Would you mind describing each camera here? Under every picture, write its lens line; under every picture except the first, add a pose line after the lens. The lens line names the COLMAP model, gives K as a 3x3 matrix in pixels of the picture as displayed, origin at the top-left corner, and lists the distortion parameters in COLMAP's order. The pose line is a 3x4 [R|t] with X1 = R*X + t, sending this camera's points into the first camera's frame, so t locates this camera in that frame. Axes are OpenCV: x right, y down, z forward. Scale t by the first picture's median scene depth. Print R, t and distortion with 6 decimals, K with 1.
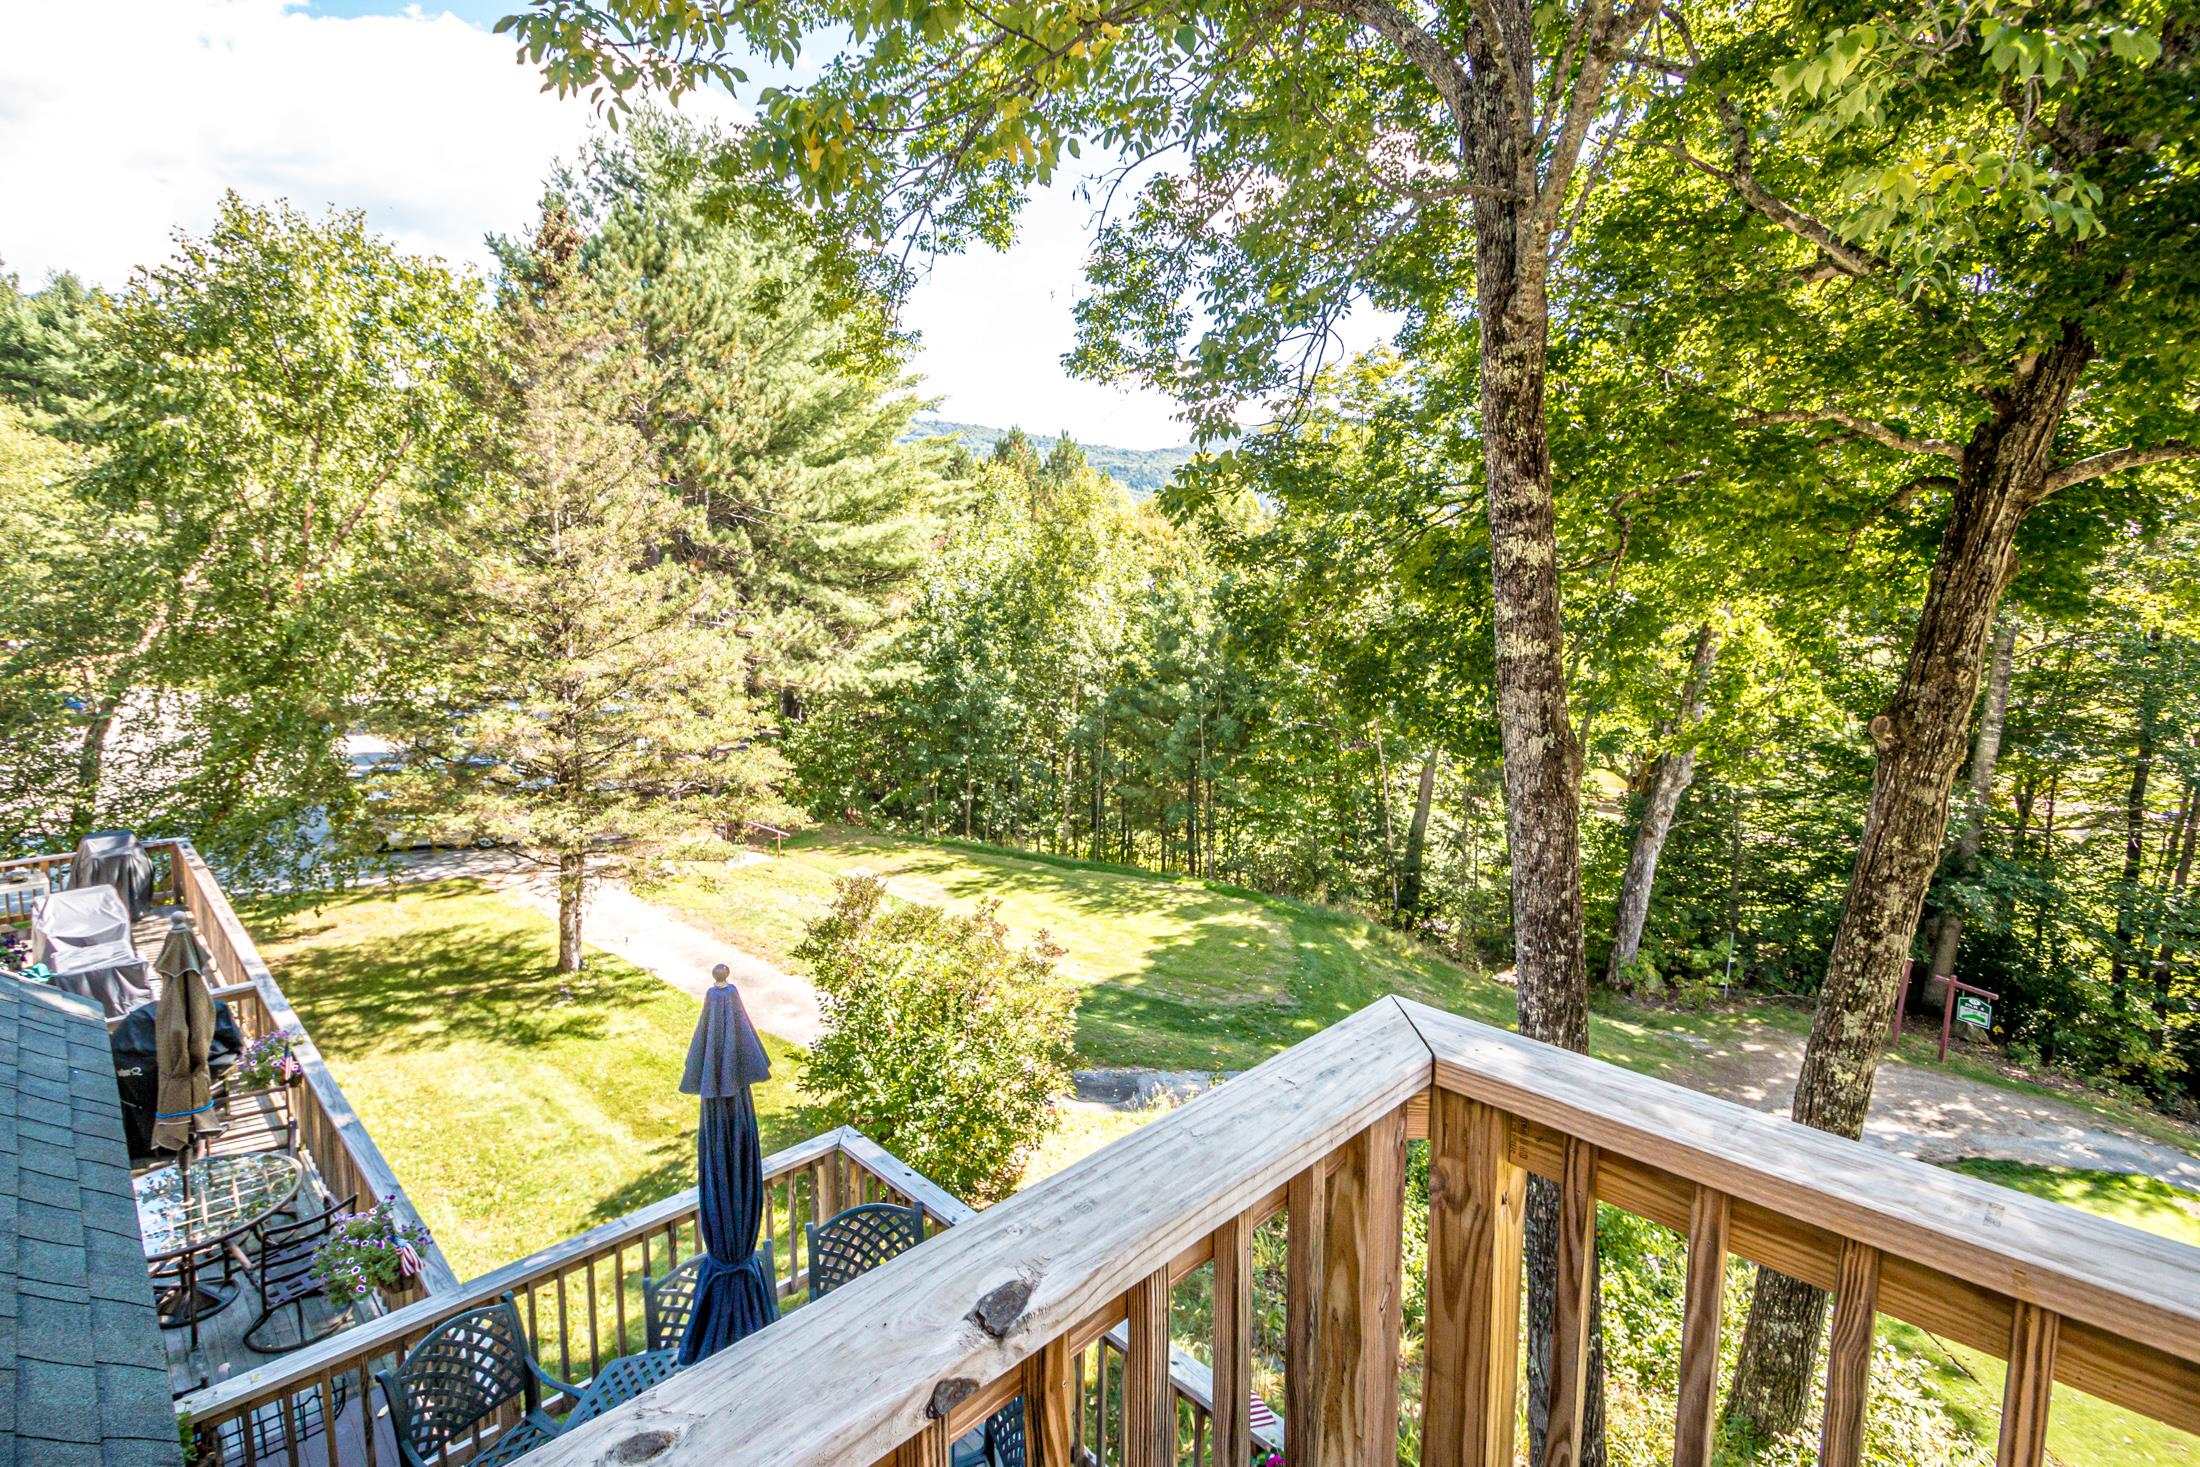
lens RADIAL K [[1060.6, 0, 1104.2], [0, 1060.6, 676.1], [0, 0, 1]] dist [0.015359, -0.020846]
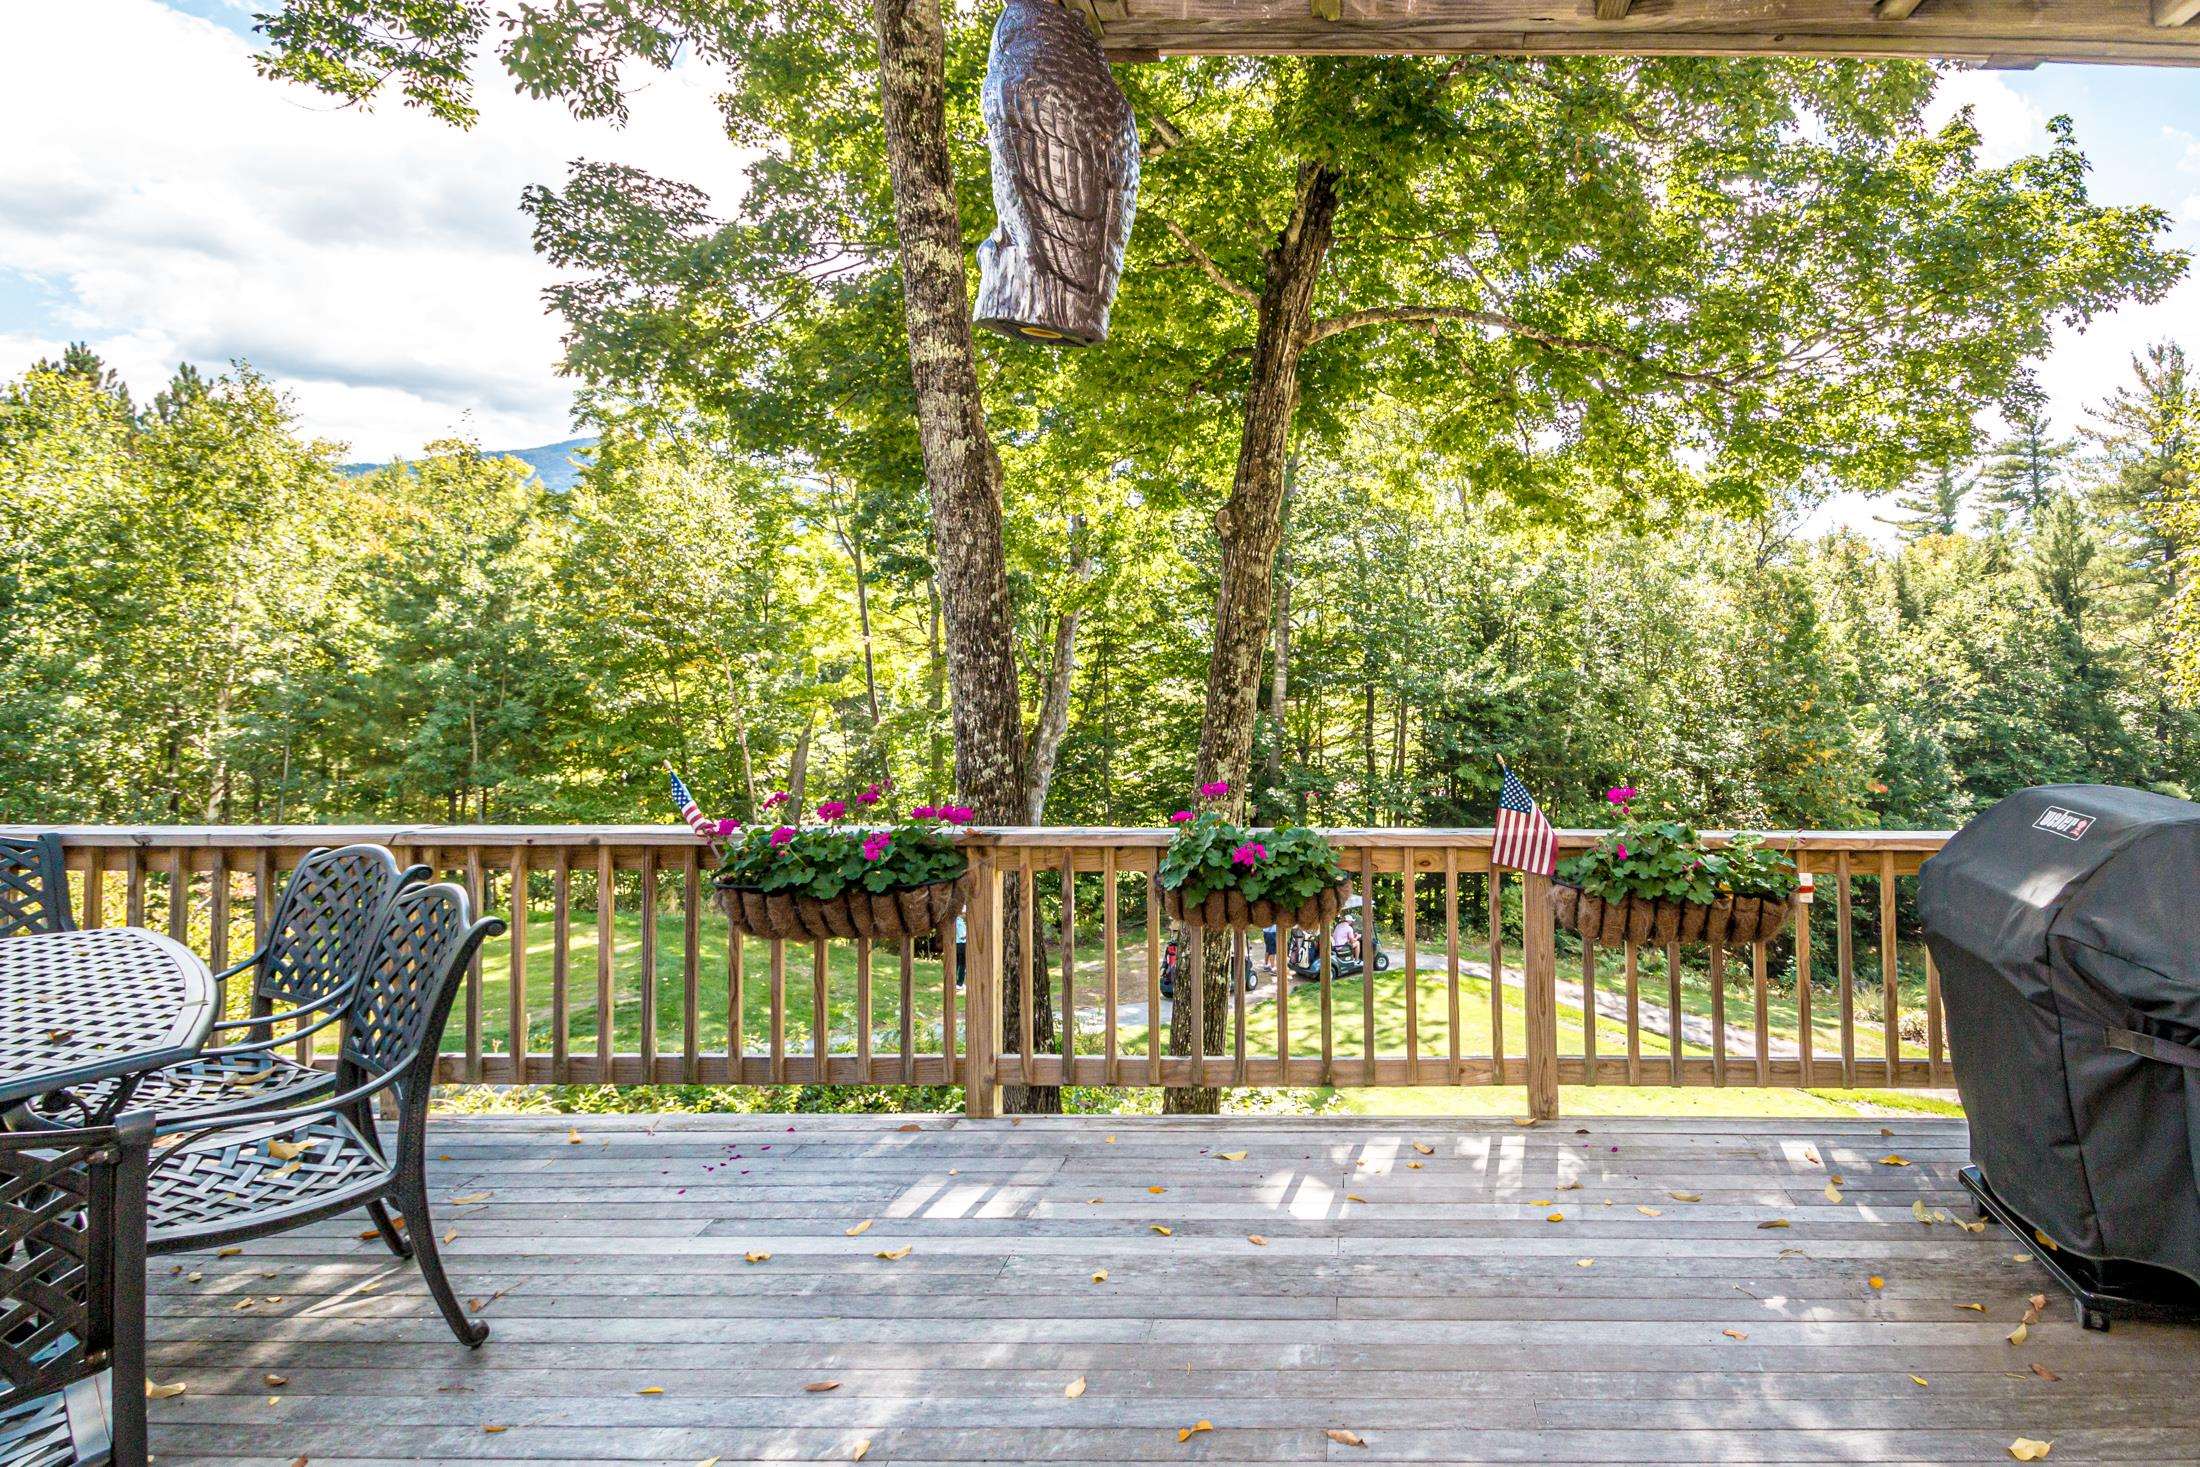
lens RADIAL K [[1110.5, 0, 1358.2], [0, 1110.5, 639.2], [0, 0, 1]] dist [0.018419, -0.010702]
pose [[0.709262, -0.003968, 0.704934, -0.061227], [0.087035, 0.992826, -0.081980, 0.325508], [-0.699551, 0.119499, 0.704520, 0.013737]]
